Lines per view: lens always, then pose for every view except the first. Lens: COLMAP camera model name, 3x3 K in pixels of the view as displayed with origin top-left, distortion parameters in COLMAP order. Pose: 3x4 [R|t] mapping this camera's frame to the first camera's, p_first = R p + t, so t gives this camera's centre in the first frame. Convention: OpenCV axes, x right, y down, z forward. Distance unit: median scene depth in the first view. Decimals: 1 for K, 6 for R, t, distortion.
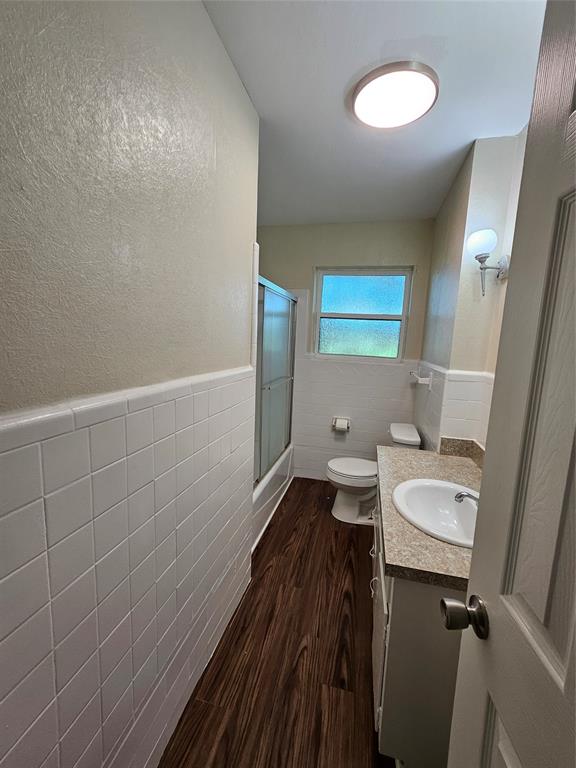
lens RADIAL K [[330.2, 0, 288.0], [0, 330.2, 384.0], [0, 0, 1]] dist [0.011450, 0.000181]
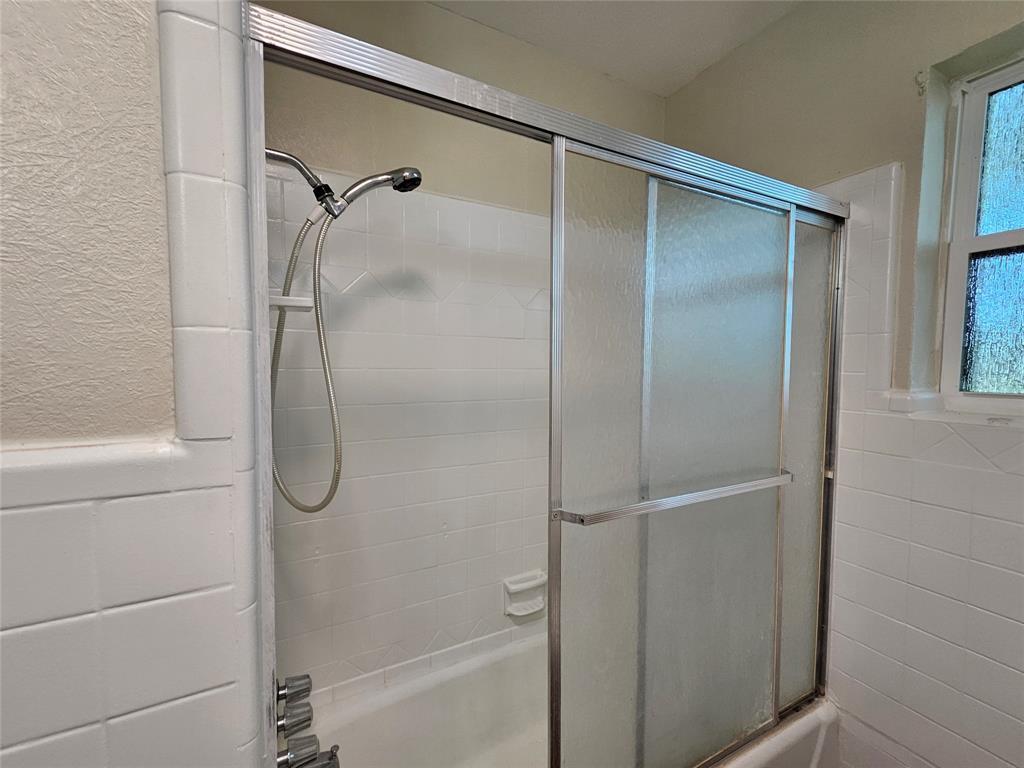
lens RADIAL K [[440.2, 0, 512.0], [0, 440.2, 384.0], [0, 0, 1]] dist [0.011450, 0.000181]
pose [[0.666426, -0.002393, -0.745567, 0.121296], [-0.082165, 0.993668, -0.076632, -0.045025], [0.741030, 0.112329, 0.662010, 0.514171]]
